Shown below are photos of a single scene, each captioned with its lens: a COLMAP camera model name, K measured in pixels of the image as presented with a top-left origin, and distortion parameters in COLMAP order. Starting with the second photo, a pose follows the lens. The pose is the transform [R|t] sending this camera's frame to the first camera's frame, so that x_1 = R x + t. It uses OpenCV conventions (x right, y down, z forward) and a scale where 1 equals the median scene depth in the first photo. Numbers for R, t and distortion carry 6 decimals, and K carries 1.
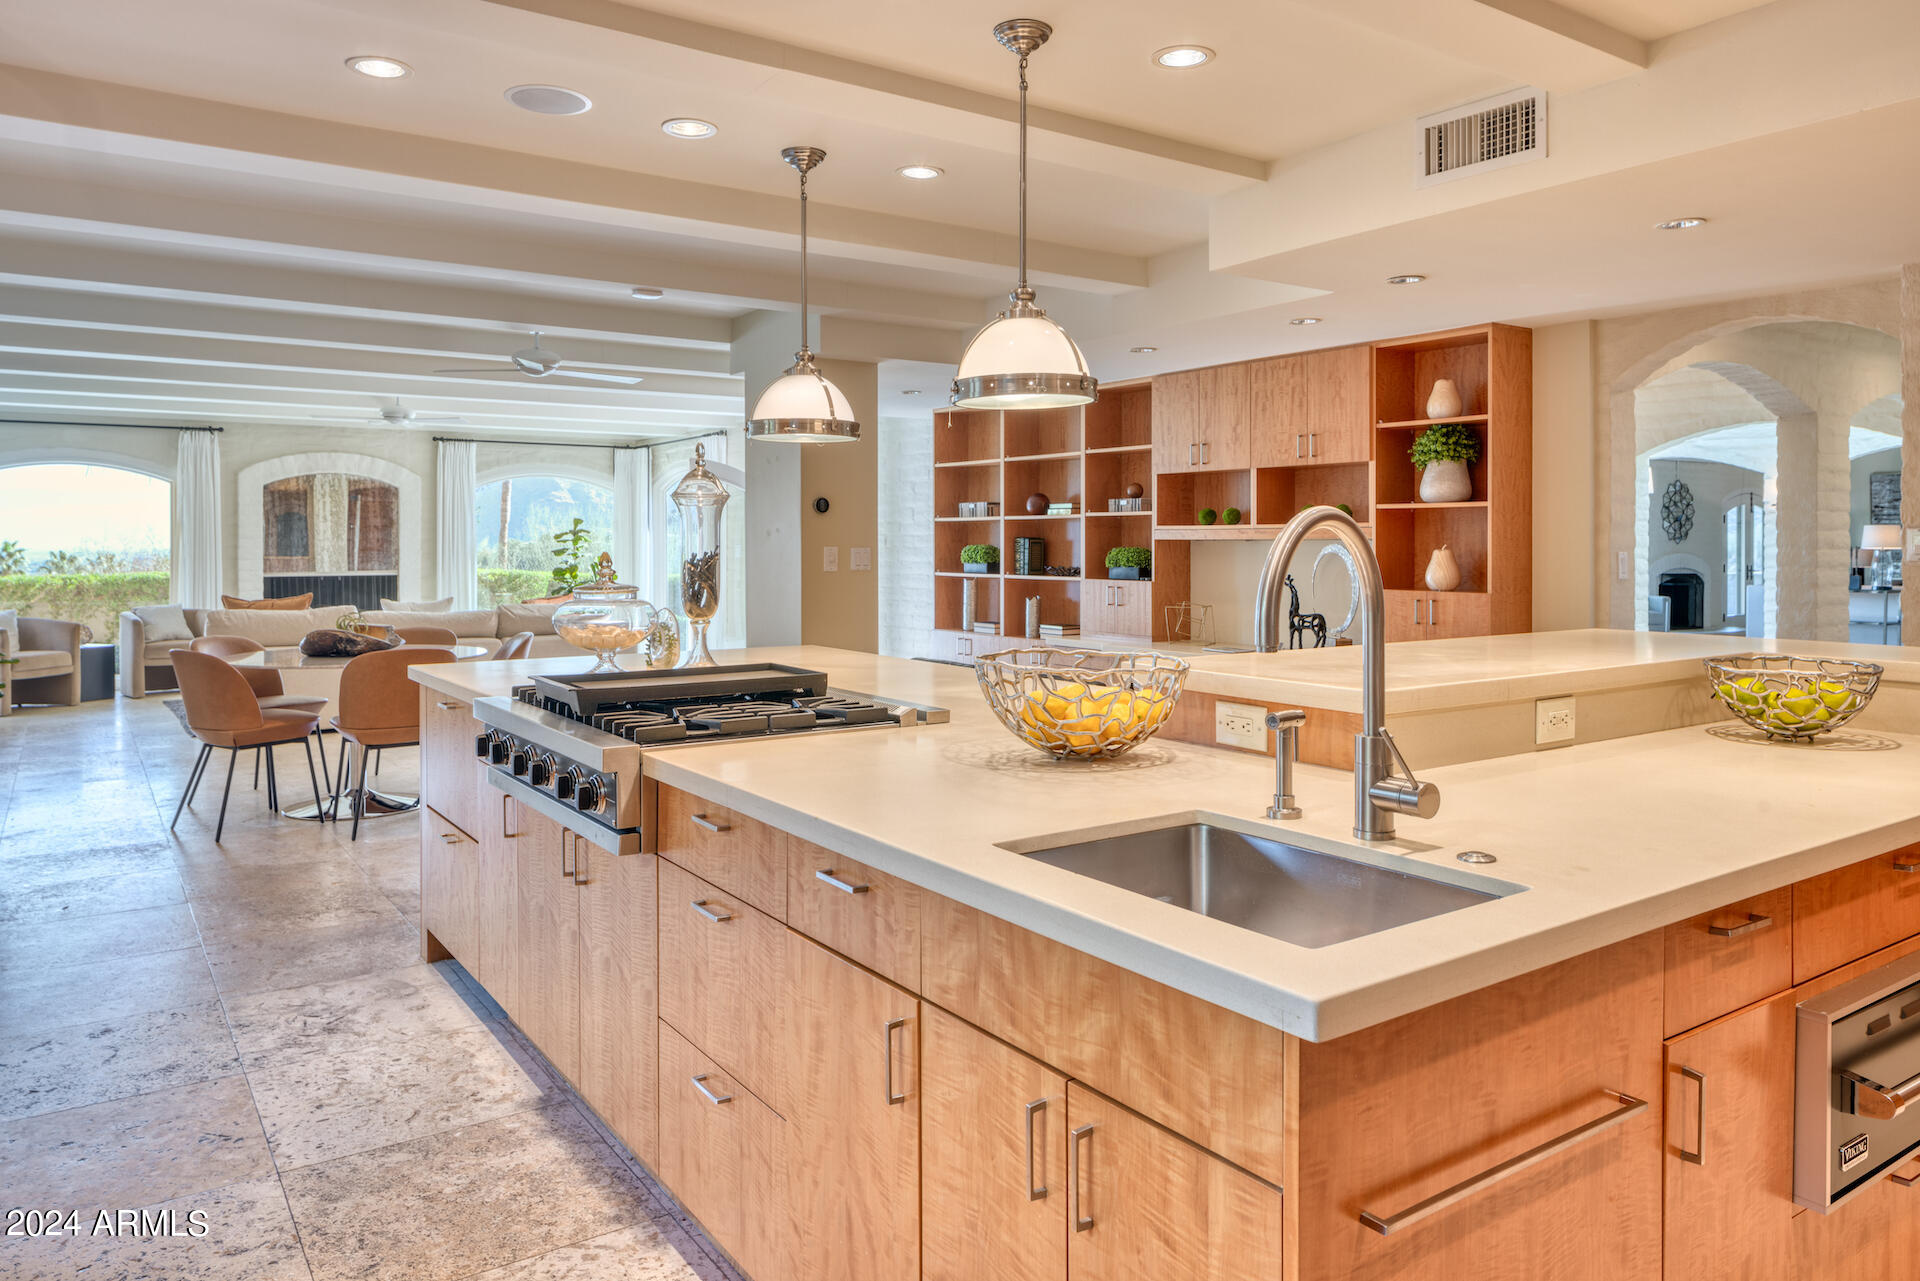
lens RADIAL K [[1288.6, 0, 942.2], [0, 1288.6, 562.6], [0, 0, 1]] dist [-0.000068, -0.001955]
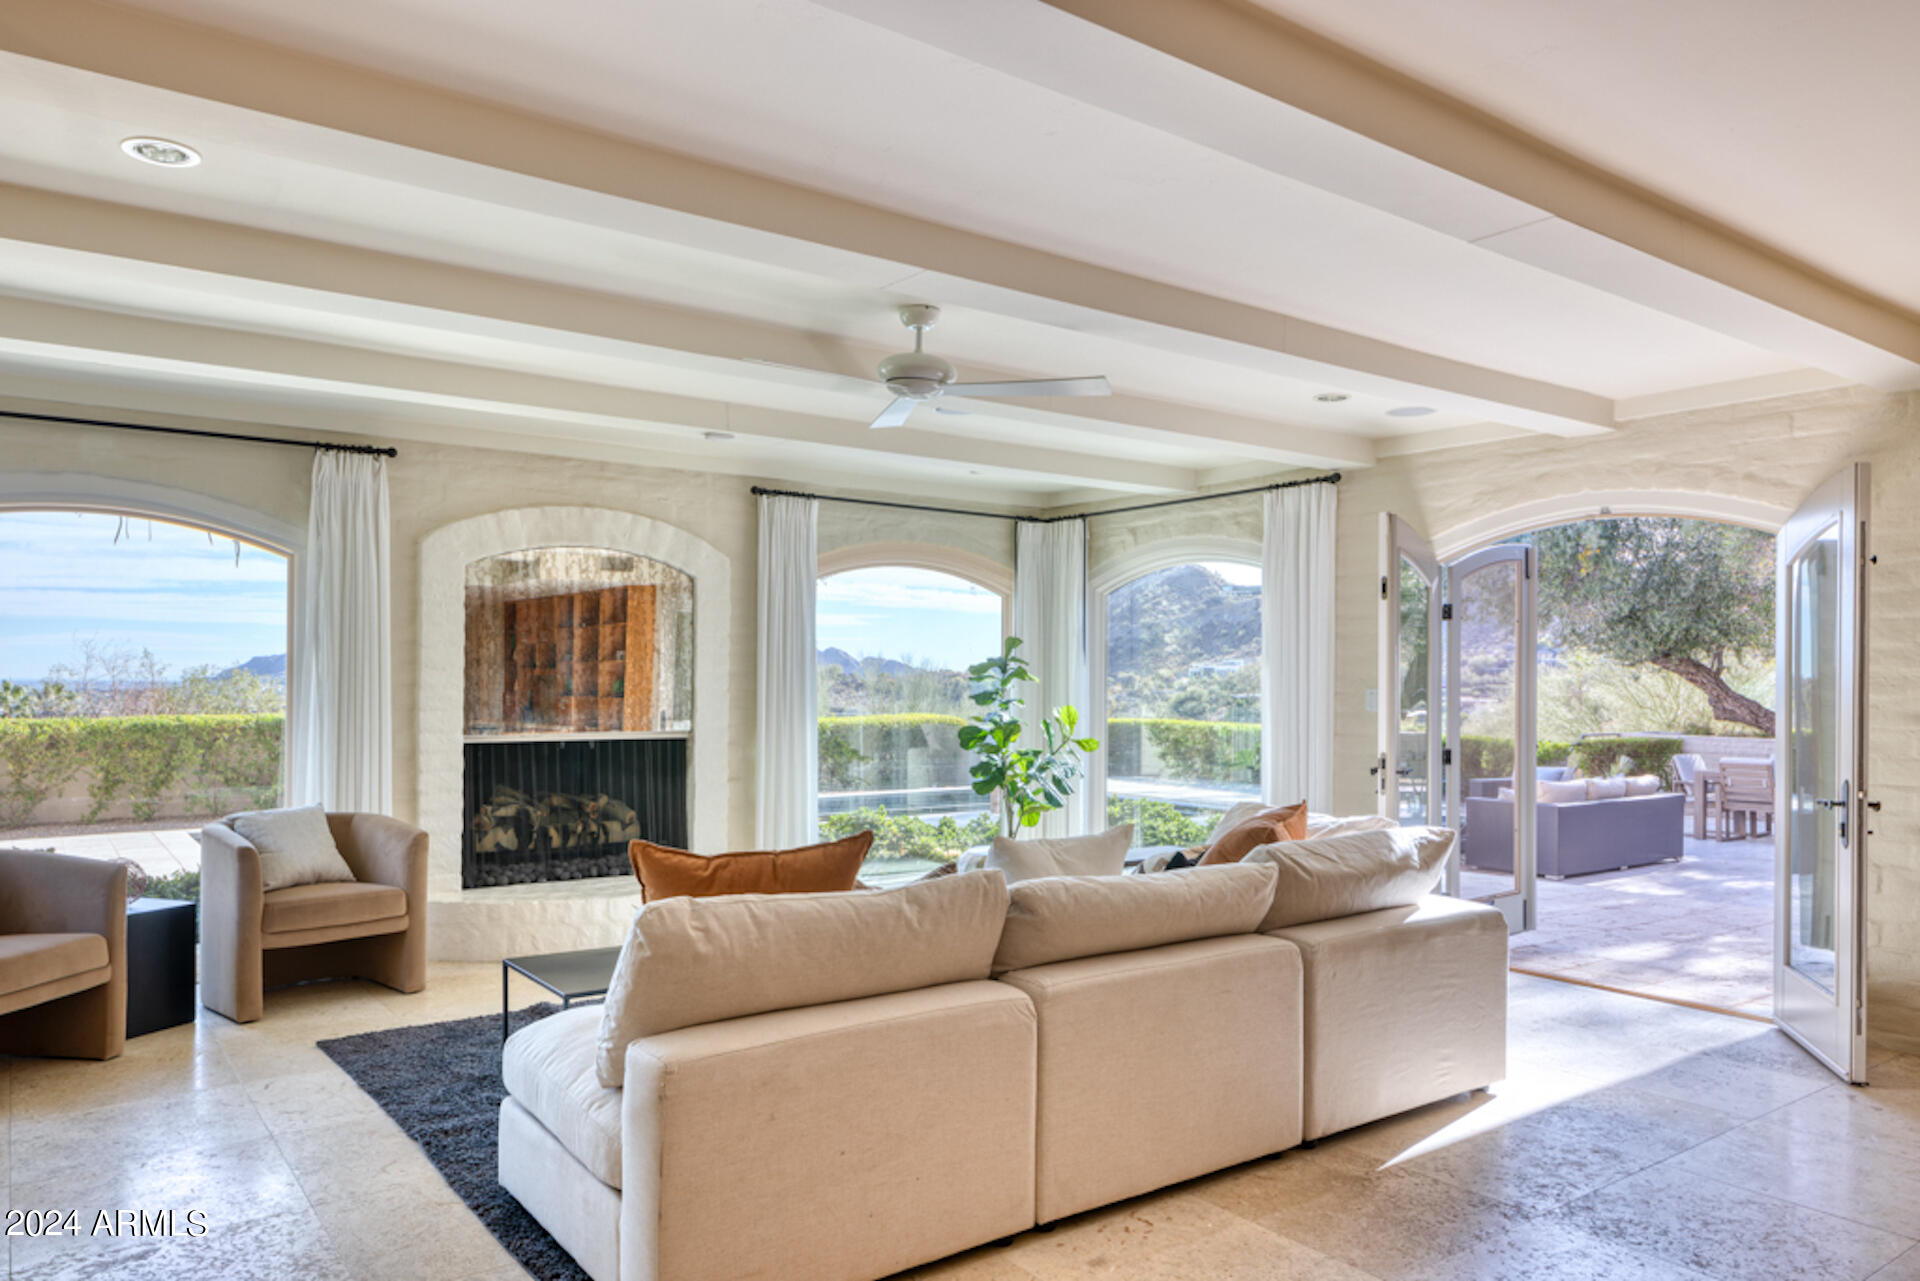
lens RADIAL K [[1296.6, 0, 962.7], [0, 1296.6, 678.5], [0, 0, 1]] dist [-0.006942, -0.003292]
pose [[0.999104, 0.008925, 0.041365, -0.442430], [-0.008255, 0.999832, -0.016354, -0.010109], [-0.041504, 0.015998, 0.999010, 0.602314]]
